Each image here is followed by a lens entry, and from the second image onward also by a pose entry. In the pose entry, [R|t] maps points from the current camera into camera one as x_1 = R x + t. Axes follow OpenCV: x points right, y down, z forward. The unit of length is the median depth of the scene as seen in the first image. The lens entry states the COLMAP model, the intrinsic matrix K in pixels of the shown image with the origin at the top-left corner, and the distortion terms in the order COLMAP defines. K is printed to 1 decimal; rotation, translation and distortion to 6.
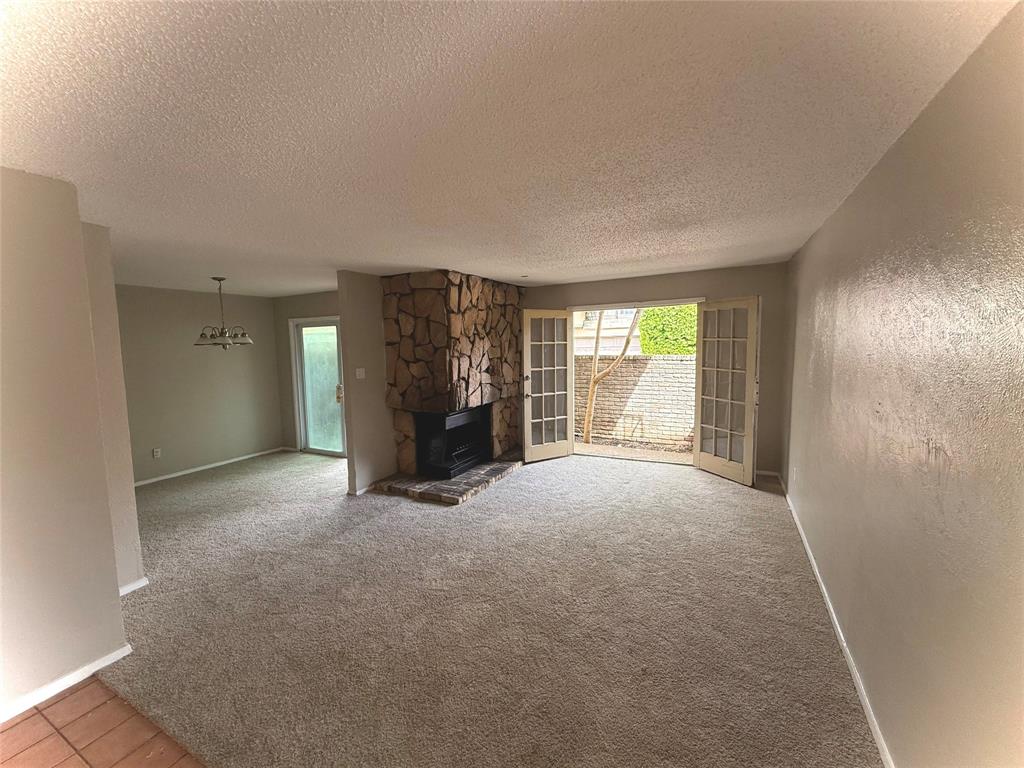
lens RADIAL K [[411.1, 0, 512.4], [0, 411.1, 383.2], [0, 0, 1]] dist [0.000298, 0.000204]
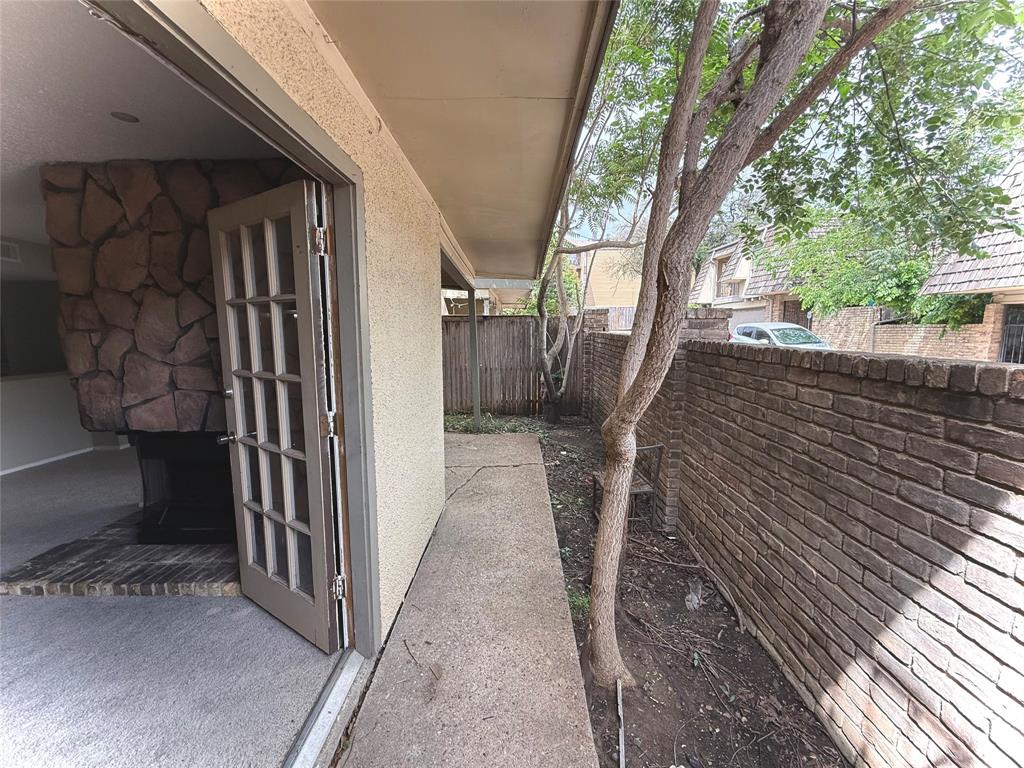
lens RADIAL K [[411.1, 0, 511.4], [0, 411.1, 380.9], [0, 0, 1]] dist [0.000298, 0.000204]
pose [[0.434672, 0.124992, -0.891873, 0.552697], [-0.087247, 0.991508, 0.096433, -0.092938], [0.896353, 0.035896, 0.441886, 1.182586]]
